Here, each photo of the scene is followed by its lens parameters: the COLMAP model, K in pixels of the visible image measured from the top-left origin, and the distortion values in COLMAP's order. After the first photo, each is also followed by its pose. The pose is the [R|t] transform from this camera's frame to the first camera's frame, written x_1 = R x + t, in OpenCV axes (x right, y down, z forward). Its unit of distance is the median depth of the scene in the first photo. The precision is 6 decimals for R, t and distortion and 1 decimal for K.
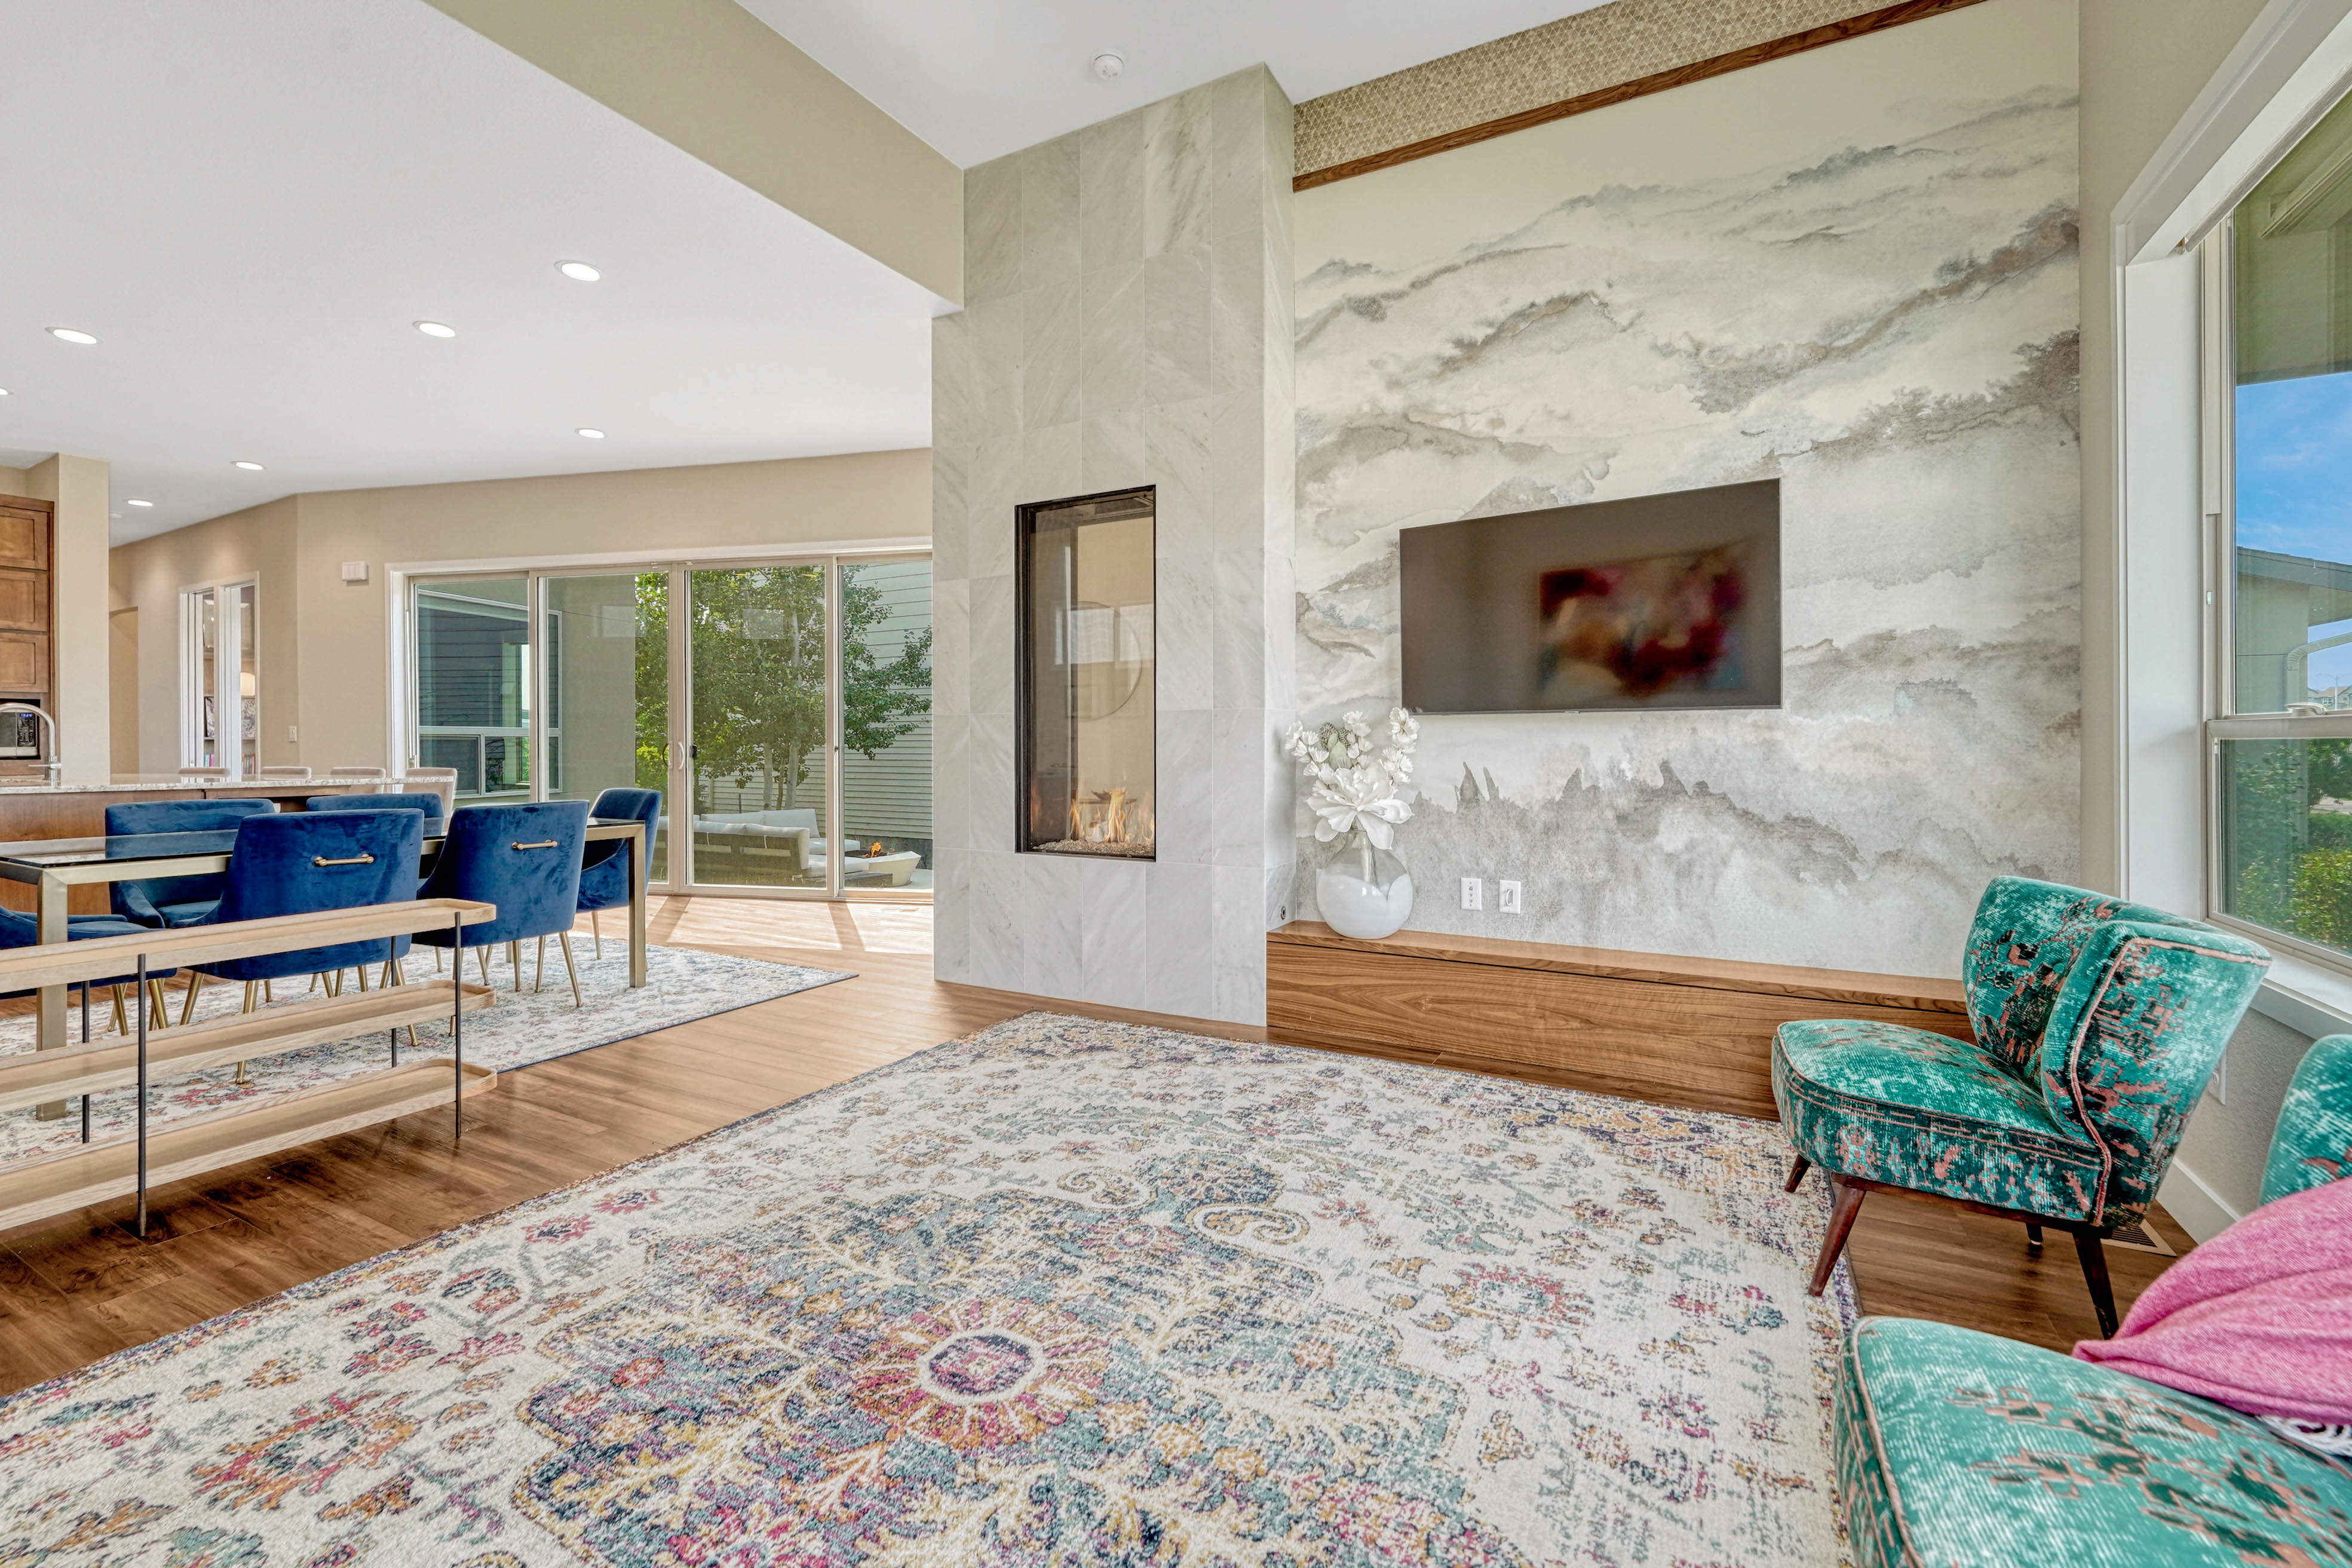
lens RADIAL K [[985.8, 0, 1170.6], [0, 985.8, 742.4], [0, 0, 1]] dist [-0.013434, 0.003093]
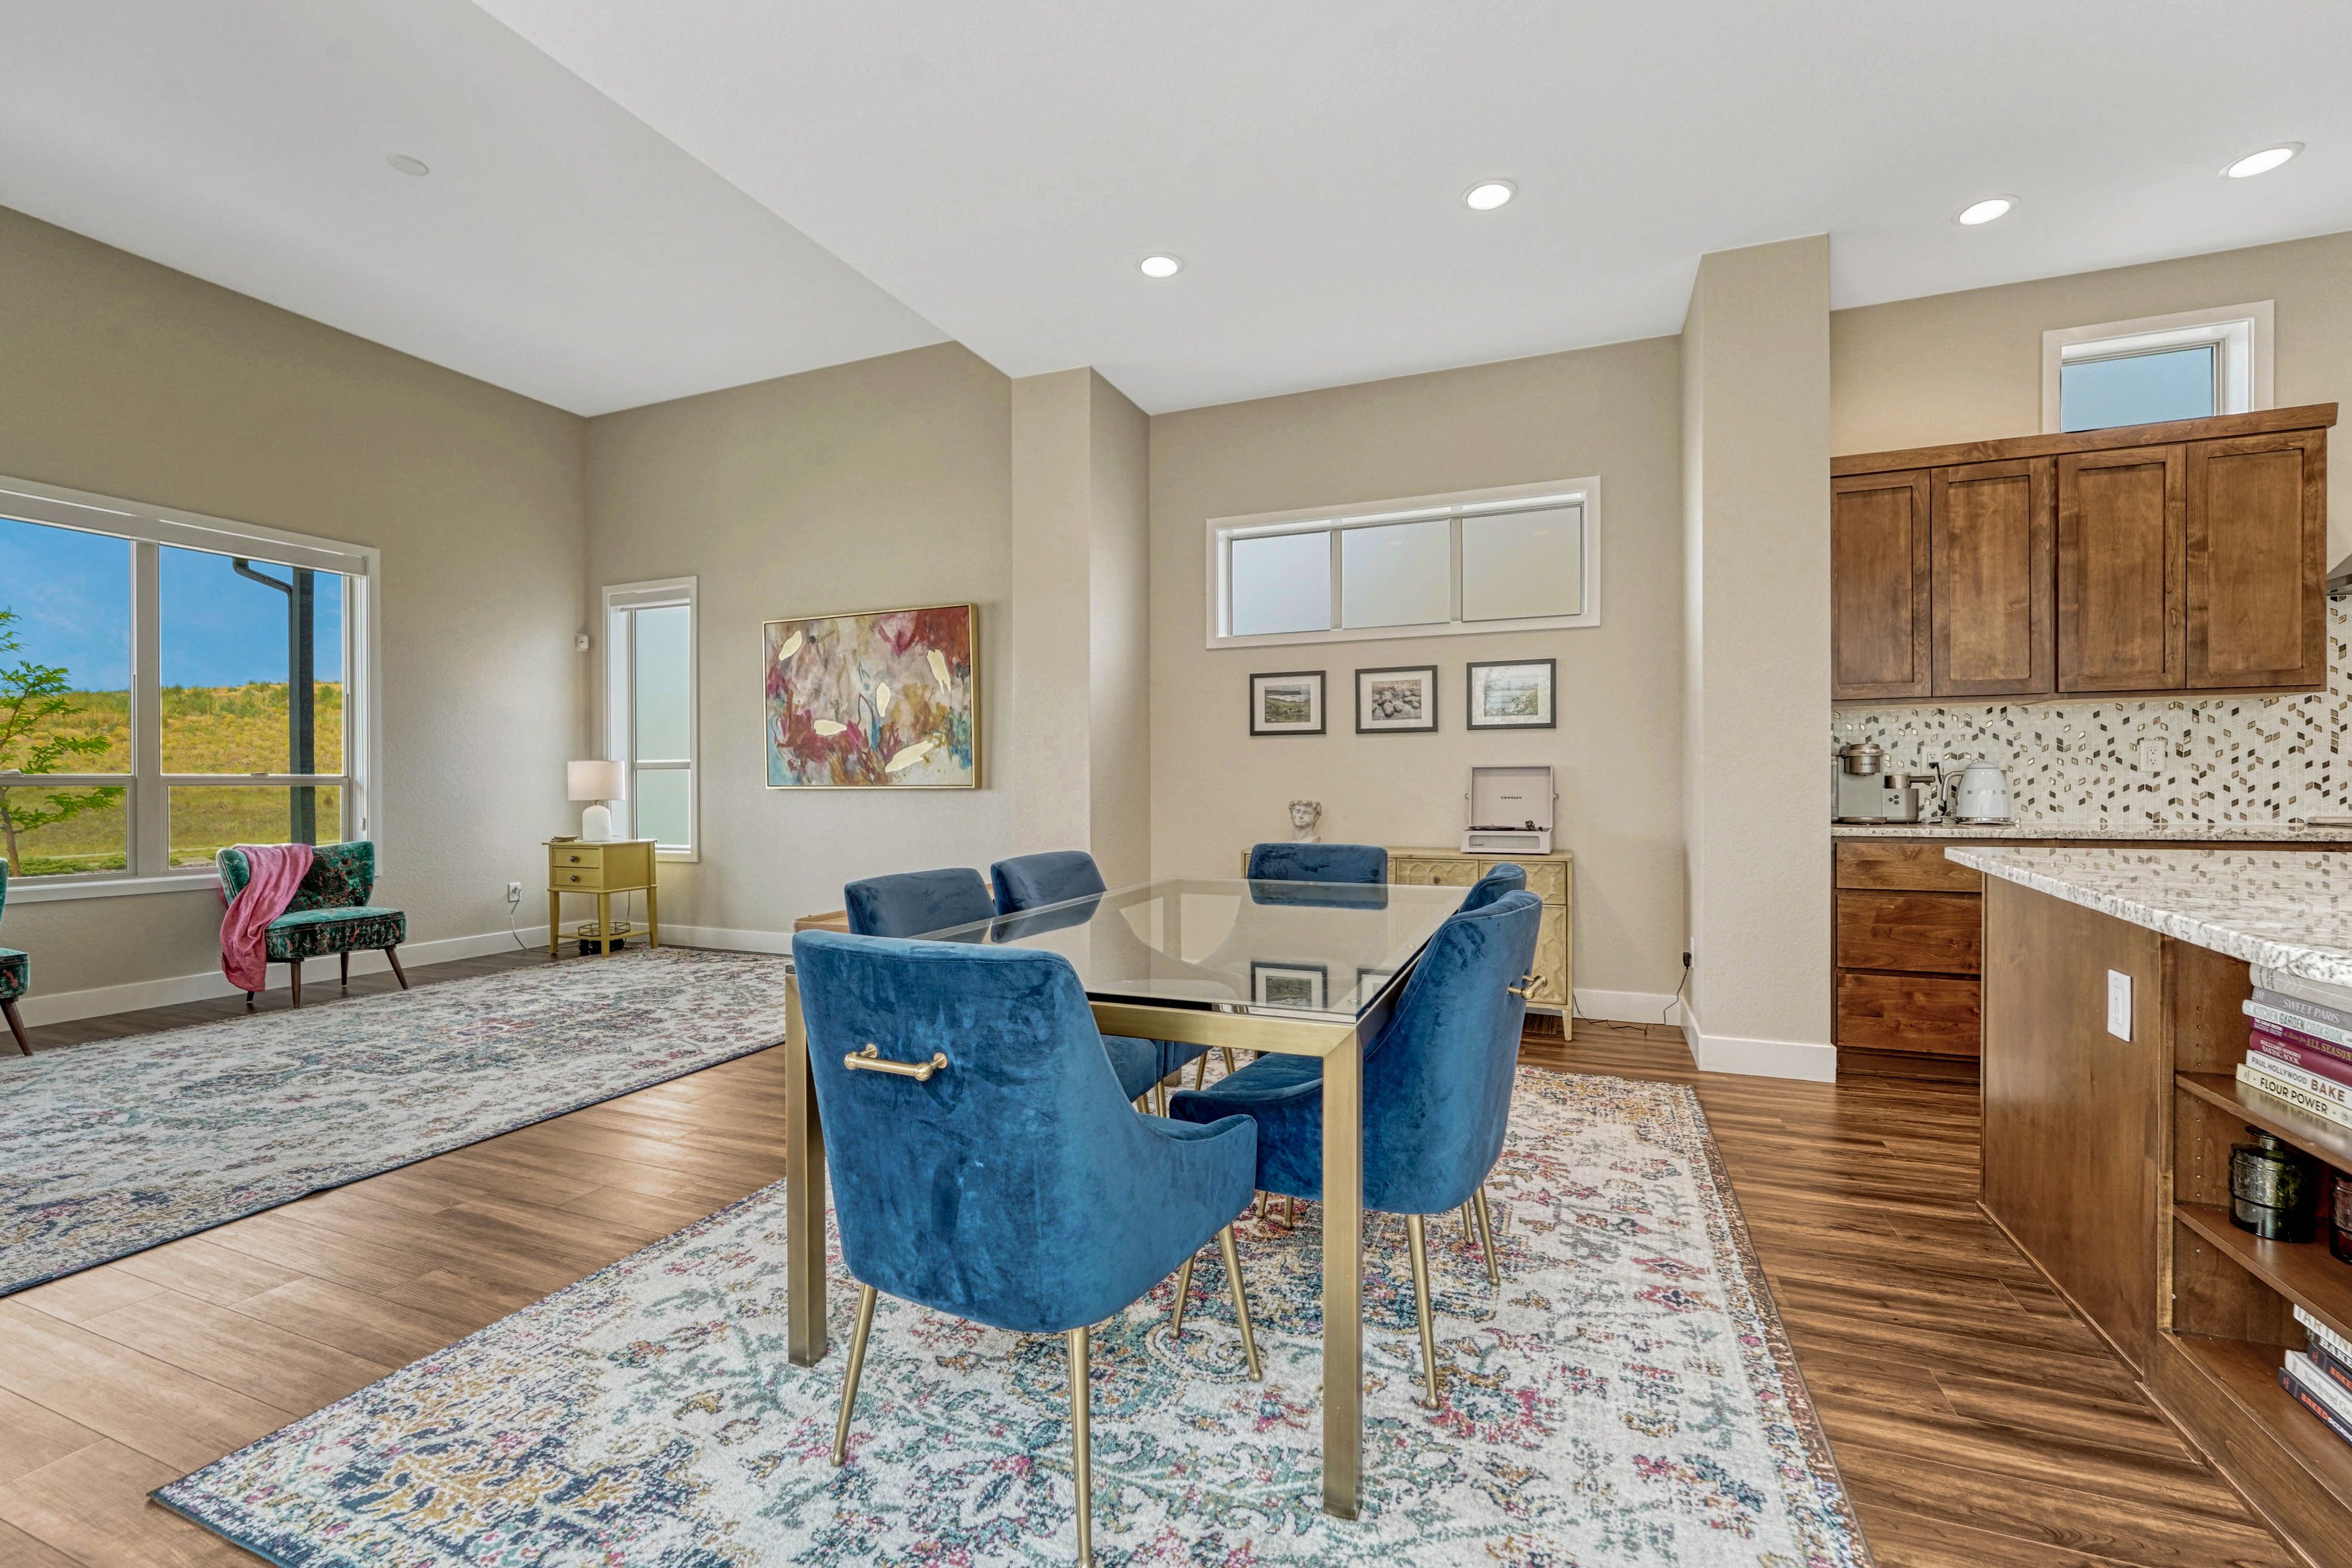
lens RADIAL K [[985.8, 0, 1194.2], [0, 985.8, 784.3], [0, 0, 1]] dist [-0.013434, 0.003093]
pose [[-0.991728, 0.006002, -0.128217, -0.982118], [0.006217, 0.999980, -0.001275, 0.005824], [0.128207, -0.002062, -0.991745, 2.159915]]
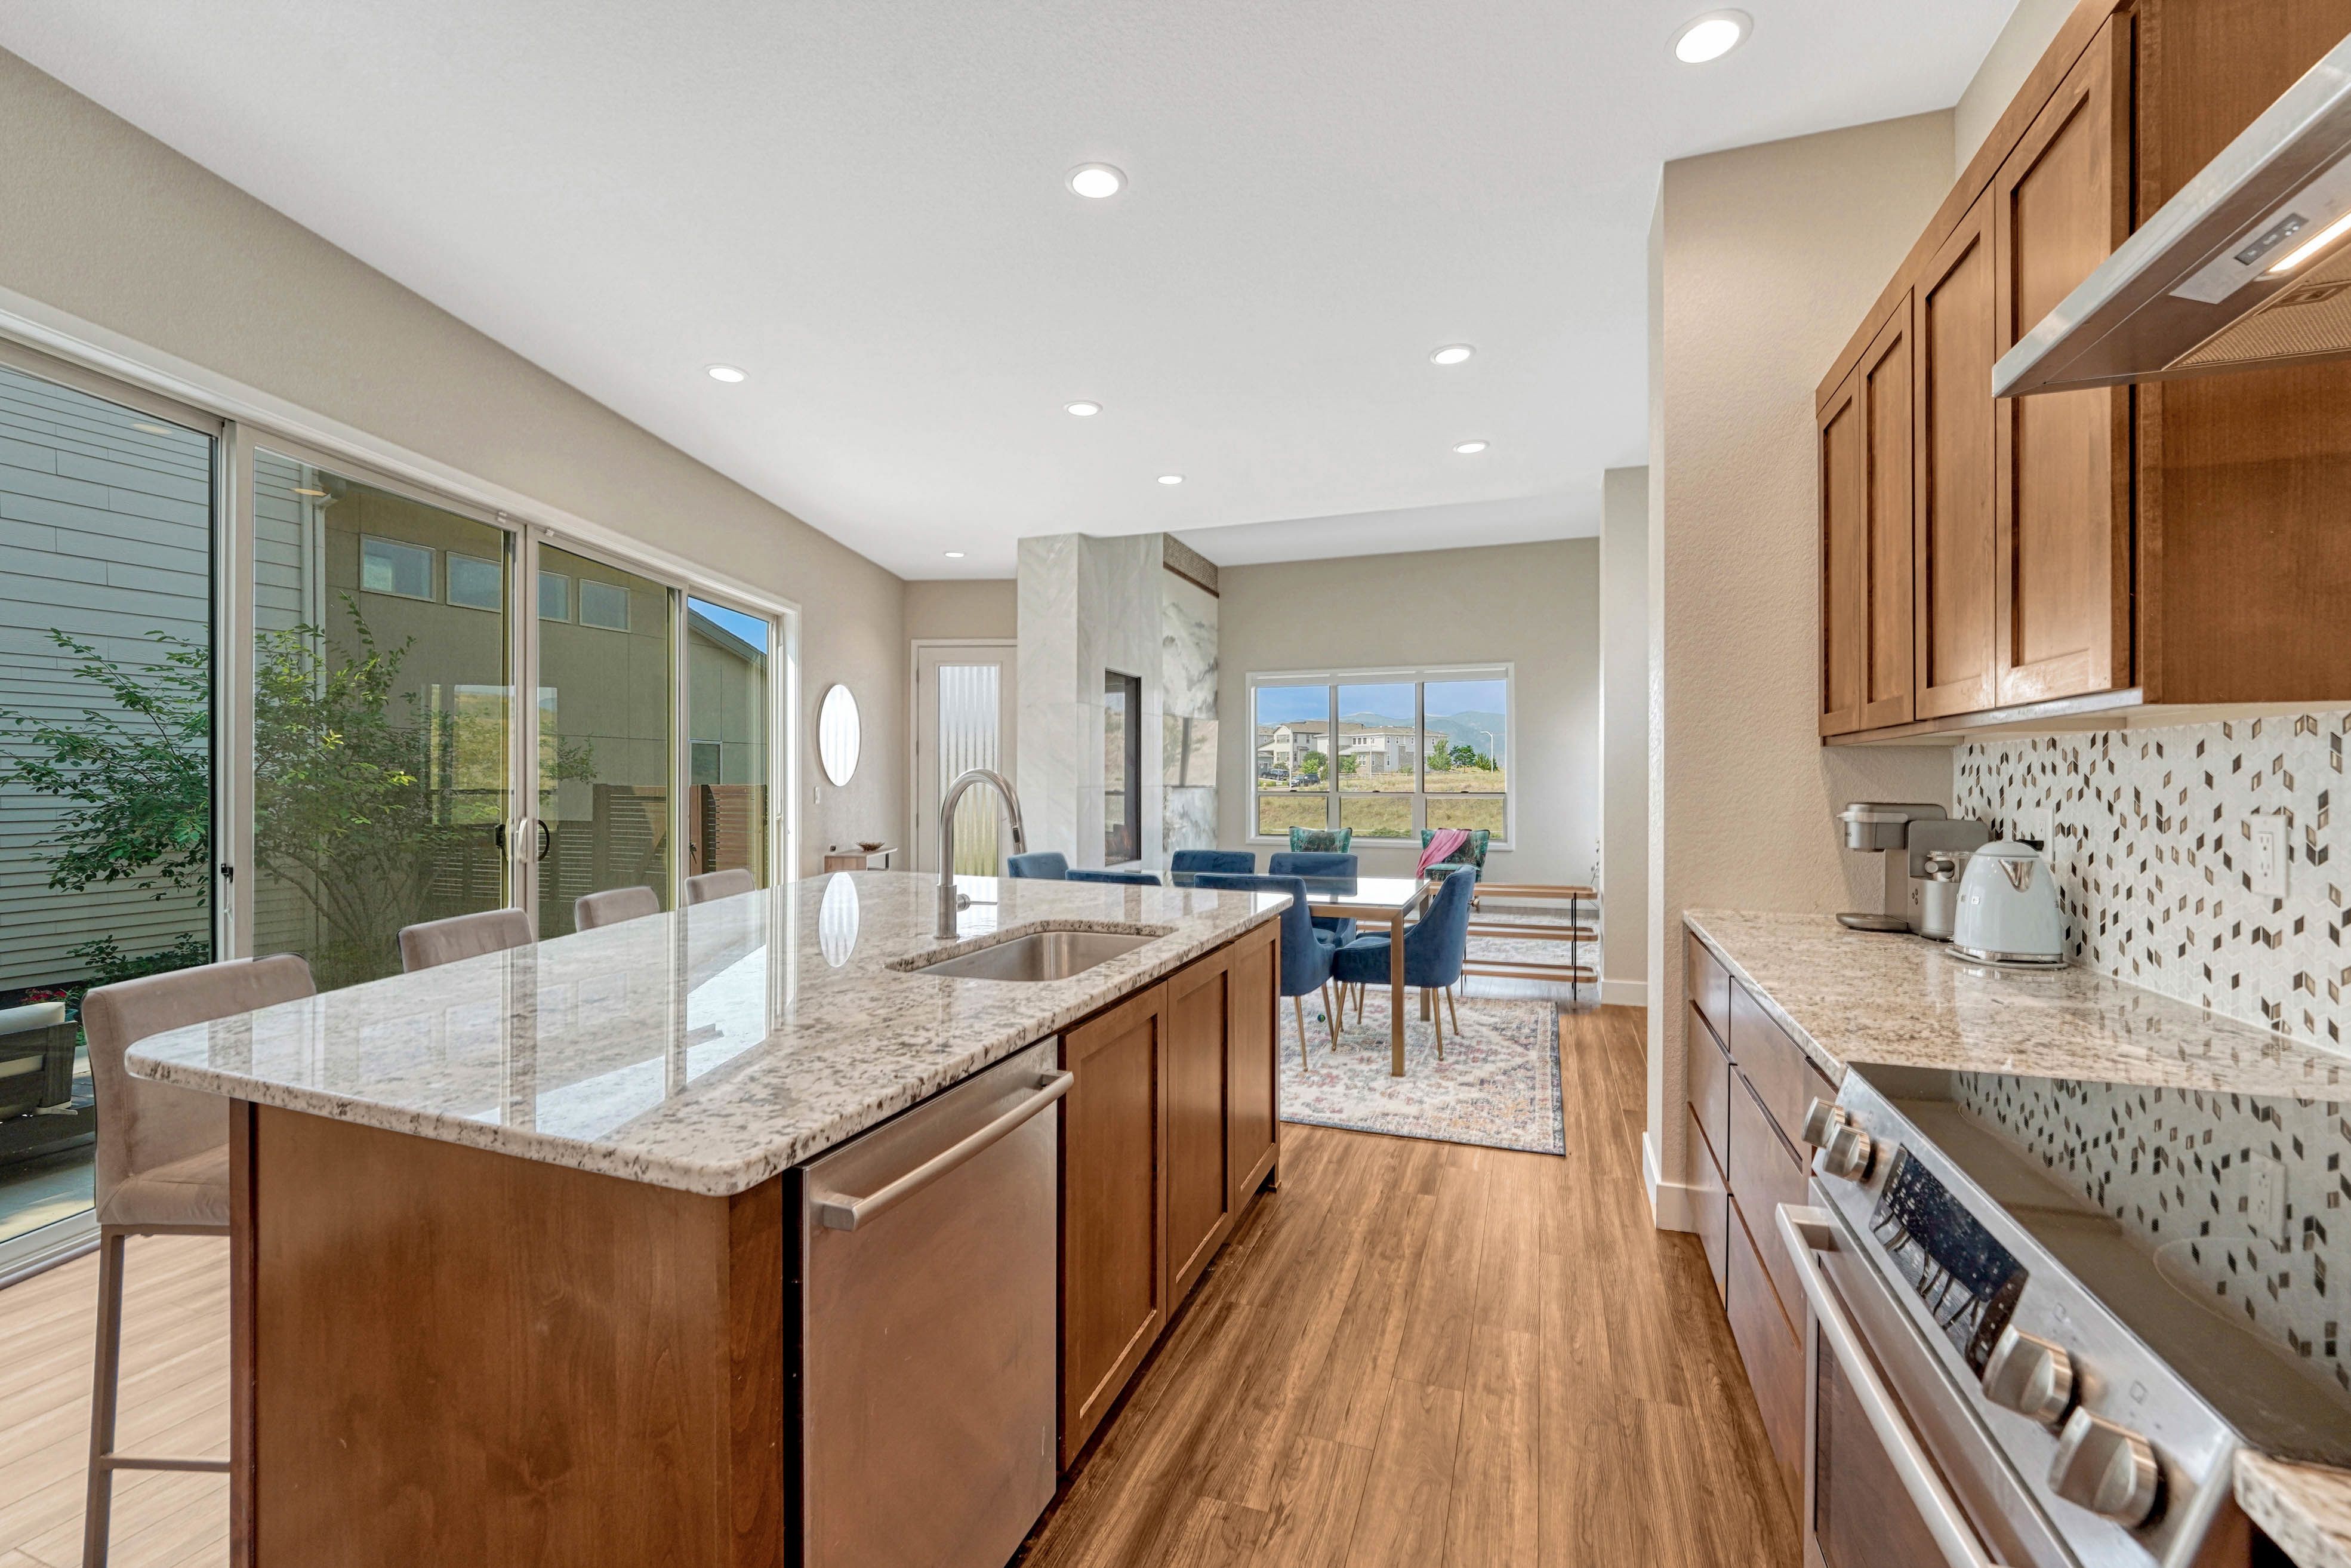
lens RADIAL K [[985.4, 0, 1169.5], [0, 985.4, 779.4], [0, 0, 1]] dist [-0.013434, 0.003093]
pose [[-0.143770, 0.000612, 0.989611, -2.800576], [-0.003982, 0.999991, -0.001197, -0.061114], [-0.989603, -0.004113, -0.143766, 1.680981]]
